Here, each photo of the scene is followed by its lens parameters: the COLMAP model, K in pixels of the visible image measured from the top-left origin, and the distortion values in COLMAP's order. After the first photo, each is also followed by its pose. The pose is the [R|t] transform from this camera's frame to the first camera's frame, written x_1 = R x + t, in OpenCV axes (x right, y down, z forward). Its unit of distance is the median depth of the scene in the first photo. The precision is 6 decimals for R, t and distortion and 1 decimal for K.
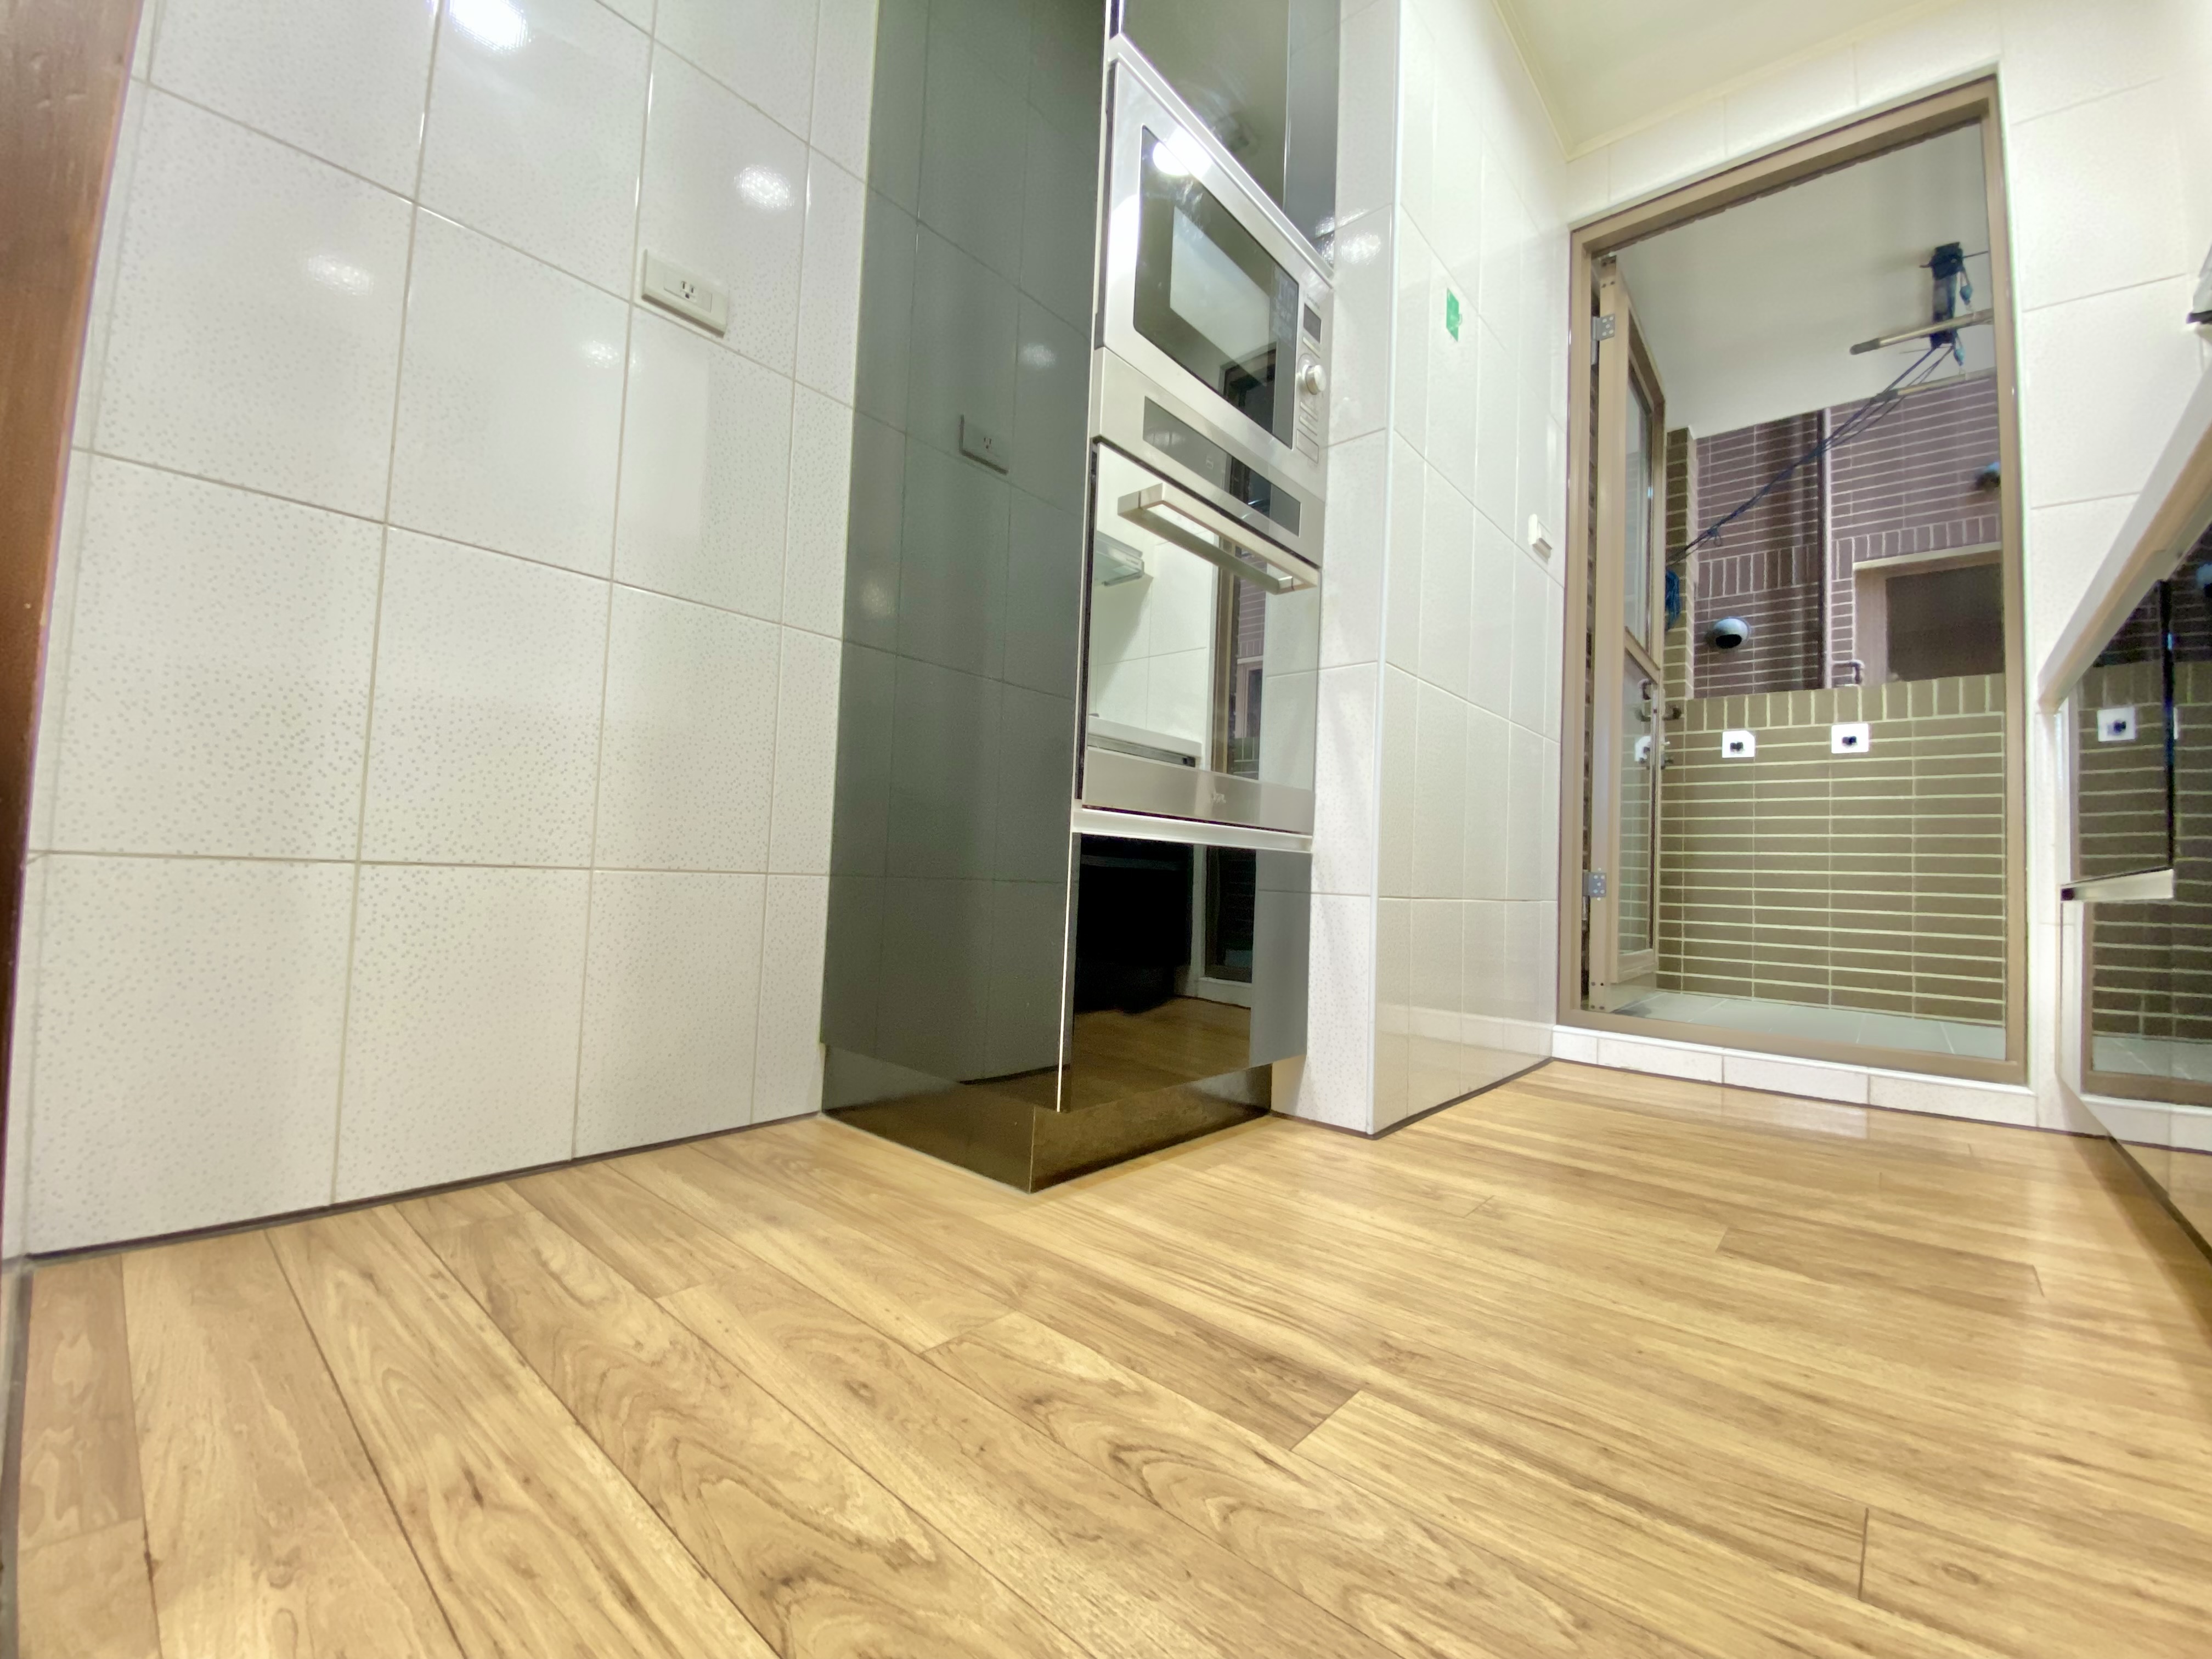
lens RADIAL K [[893.8, 0, 1113.6], [0, 893.8, 832.3], [0, 0, 1]] dist [0.018227, -0.018913]
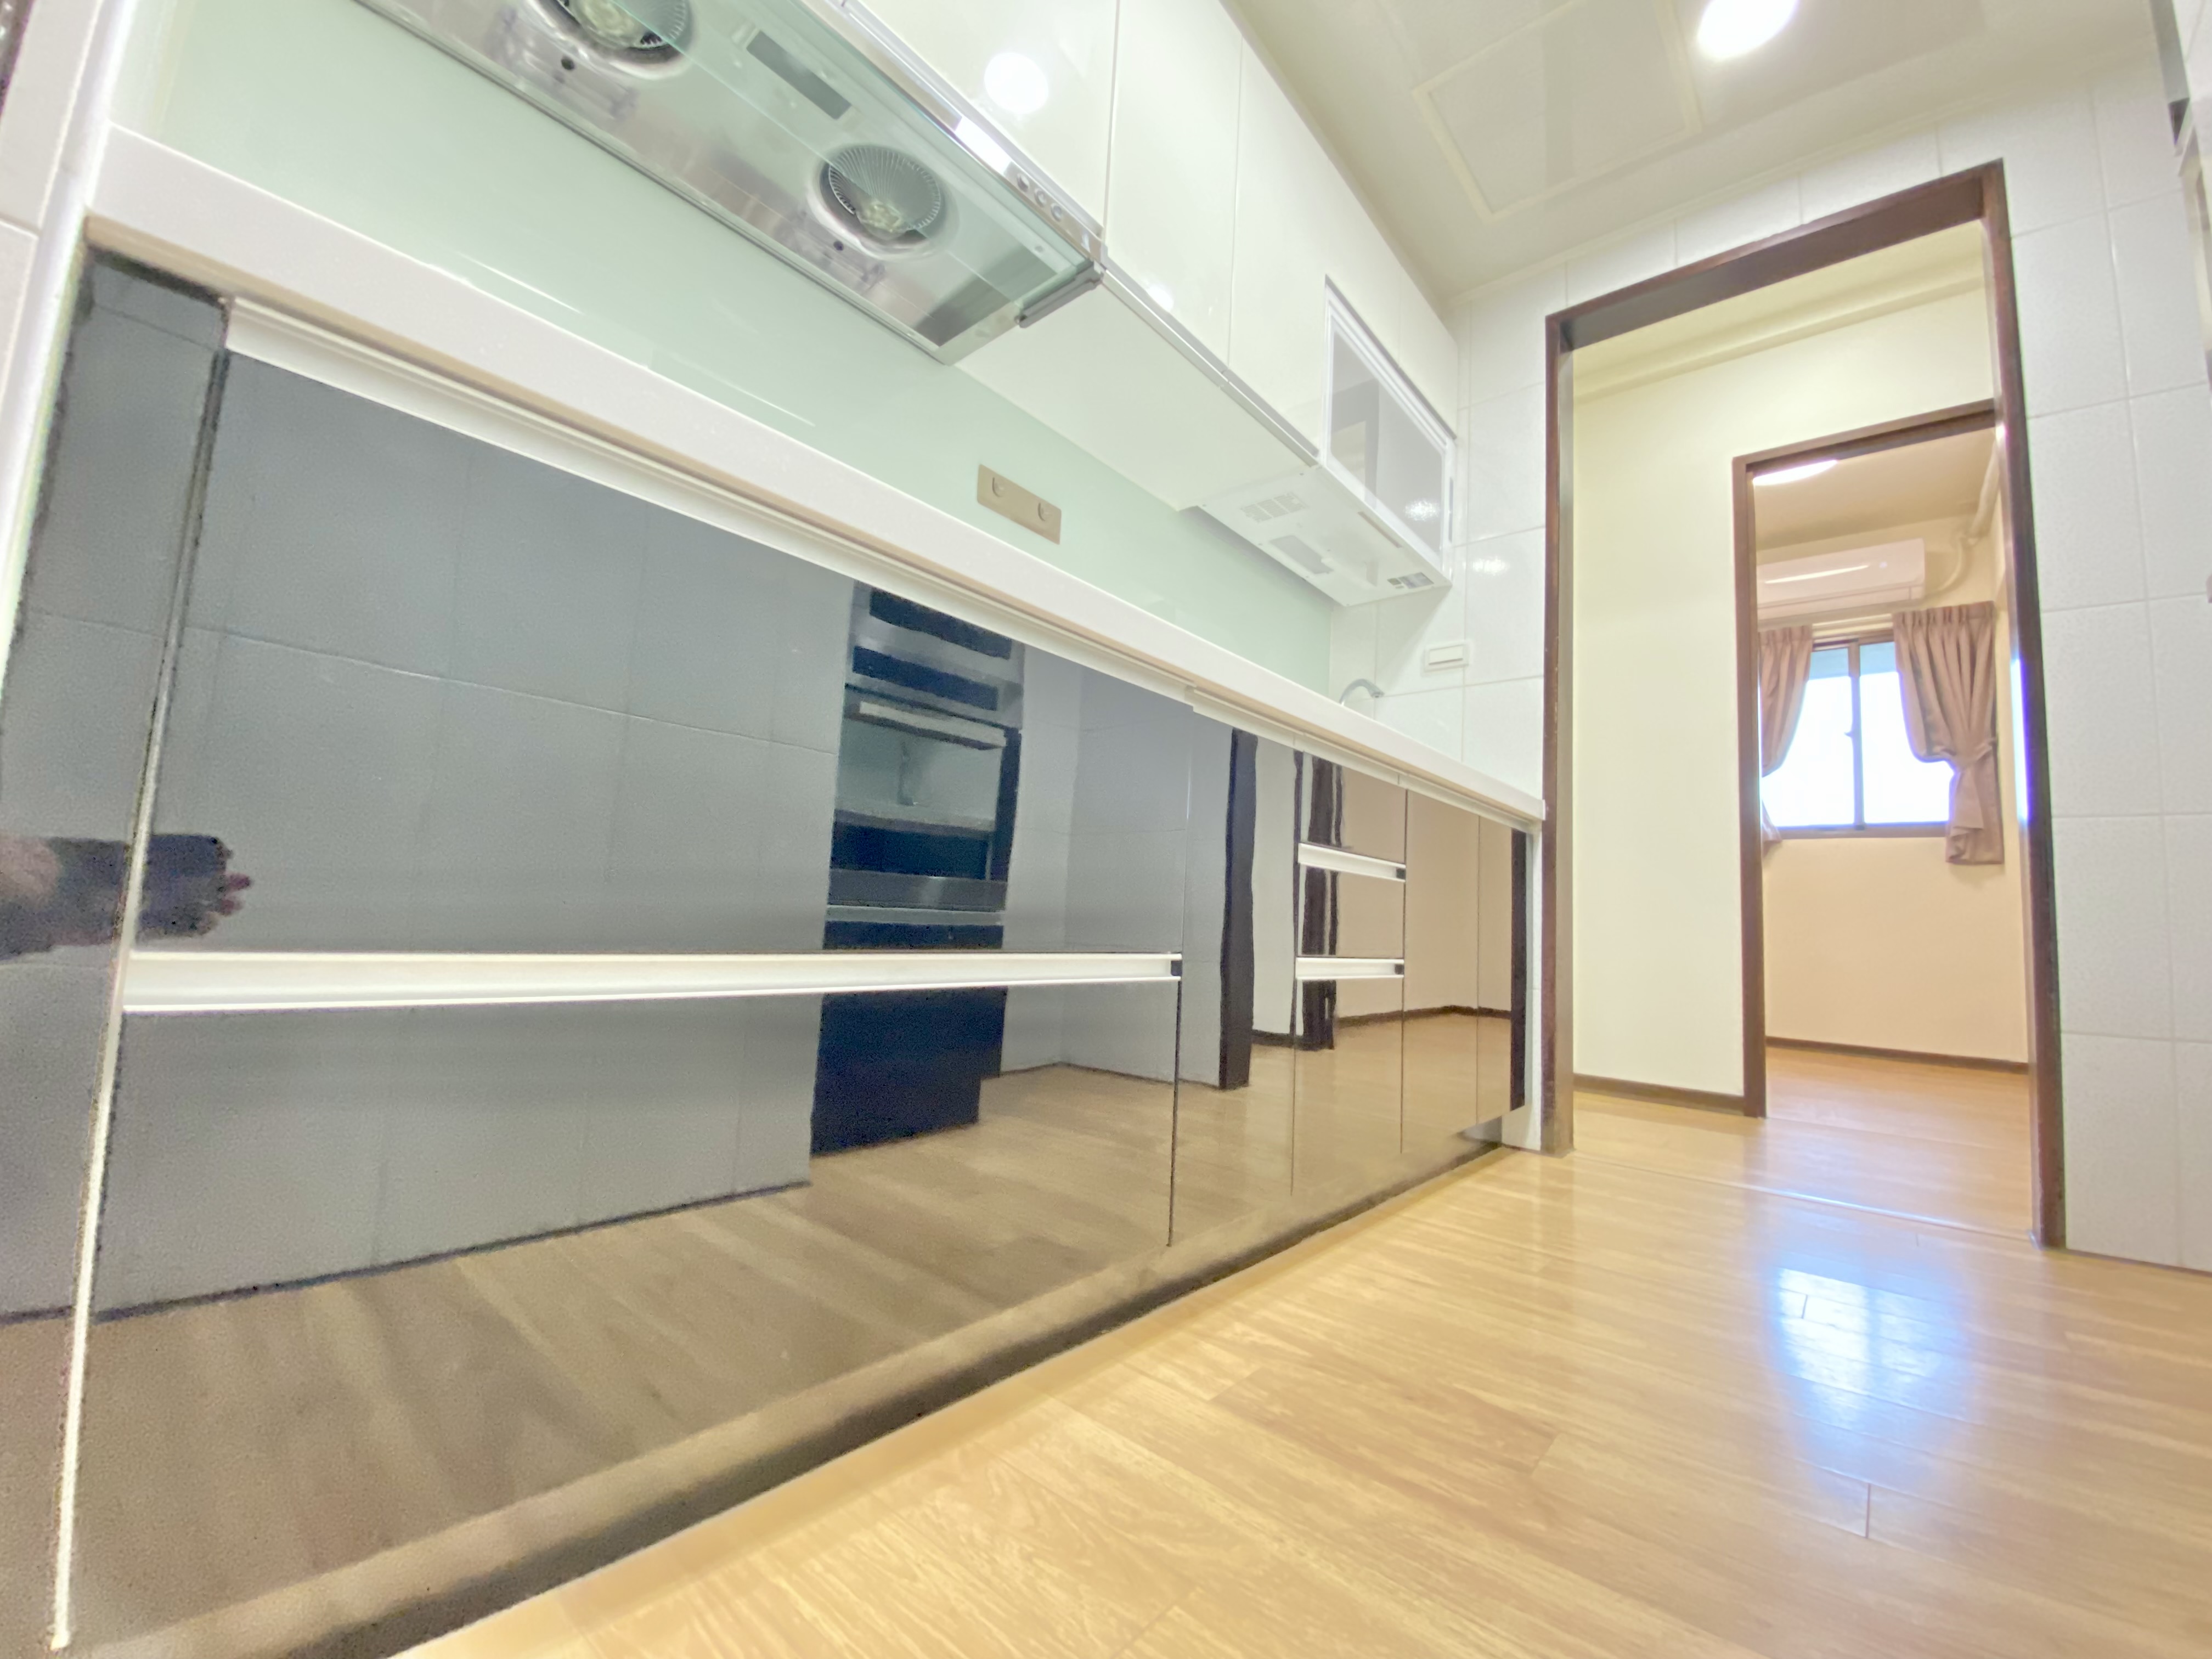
lens RADIAL K [[893.8, 0, 1113.6], [0, 893.8, 832.3], [0, 0, 1]] dist [0.018227, -0.018913]
pose [[-0.995717, -0.092085, -0.008230, 1.028764], [-0.089837, 0.984731, -0.149115, 0.051468], [0.021835, -0.147737, -0.988786, 1.712790]]
